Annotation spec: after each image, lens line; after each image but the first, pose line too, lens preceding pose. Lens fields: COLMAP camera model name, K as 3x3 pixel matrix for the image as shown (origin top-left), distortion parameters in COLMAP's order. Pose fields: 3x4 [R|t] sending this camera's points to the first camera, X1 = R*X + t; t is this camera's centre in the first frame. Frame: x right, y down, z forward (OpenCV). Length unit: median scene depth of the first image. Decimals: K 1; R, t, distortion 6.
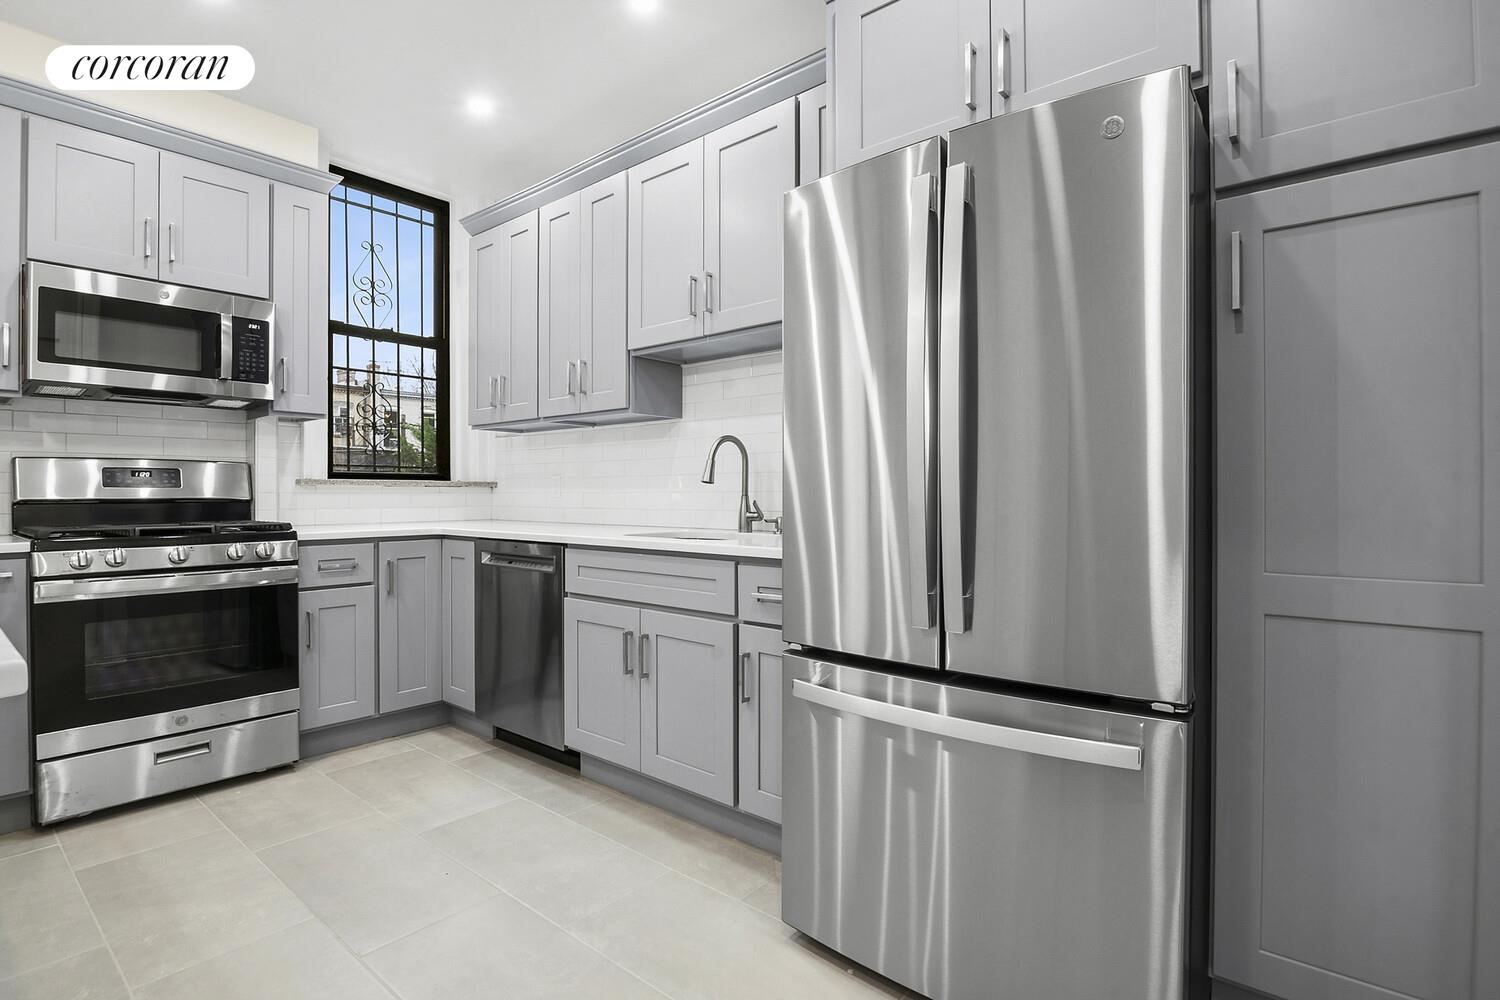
lens RADIAL K [[757.5, 0, 750.6], [0, 757.5, 496.1], [0, 0, 1]] dist [0.003149, 0.000306]
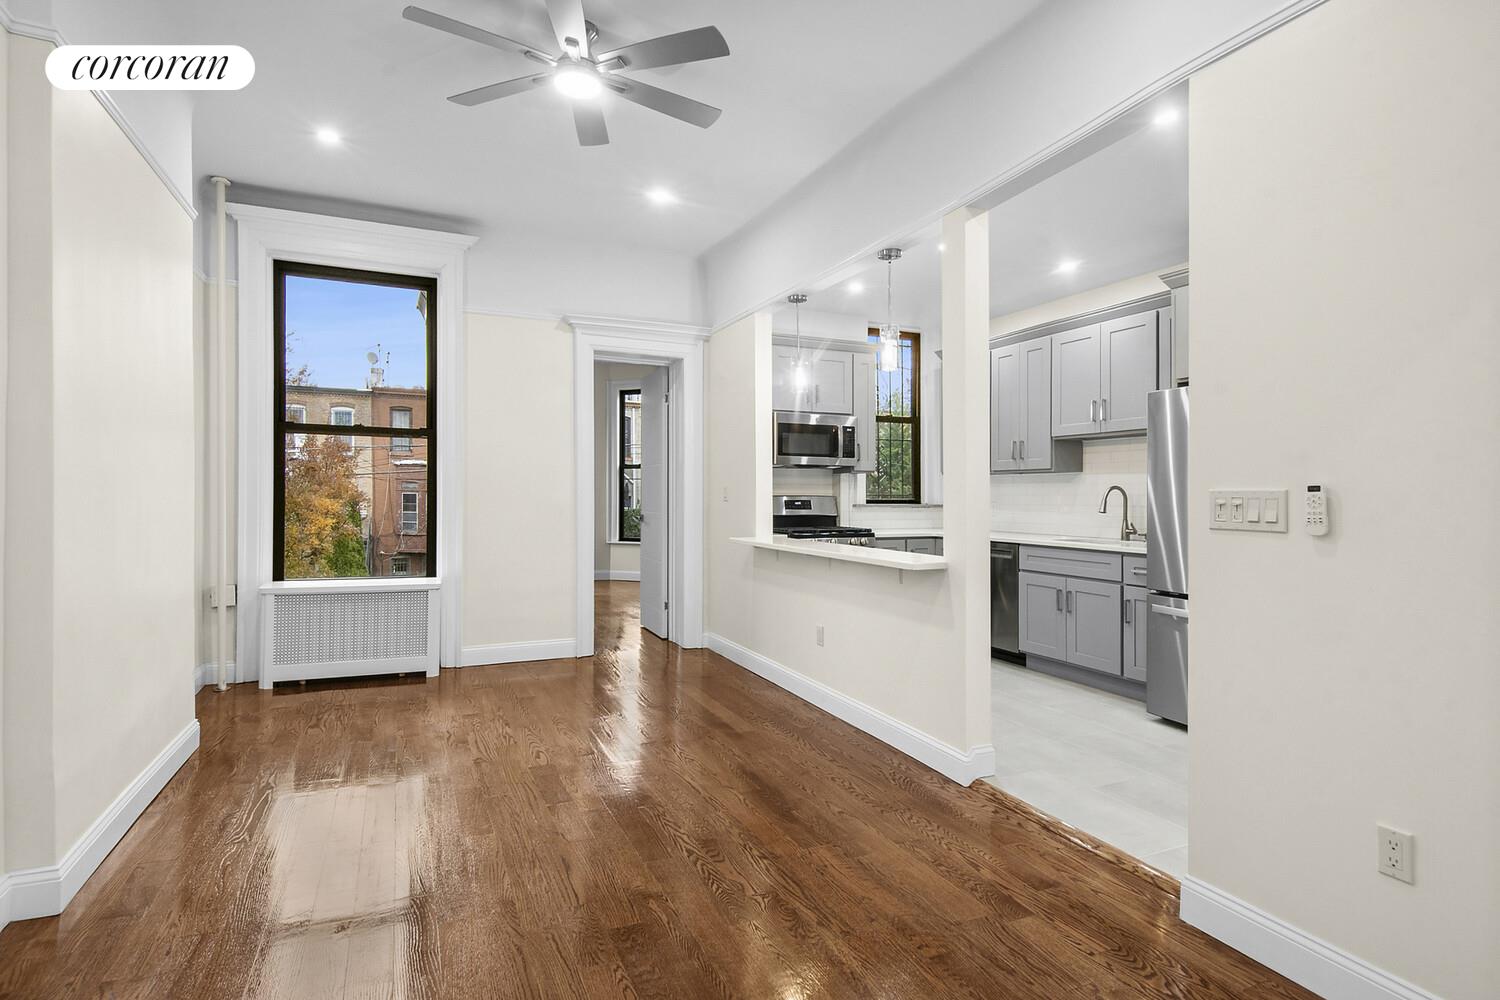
lens RADIAL K [[757.5, 0, 750.6], [0, 757.5, 496.1], [0, 0, 1]] dist [0.003149, 0.000306]
pose [[0.901168, 0.003078, -0.433459, -0.028813], [-0.003431, 0.999994, -0.000034, -0.054192], [0.433456, 0.001518, 0.901173, -1.010615]]
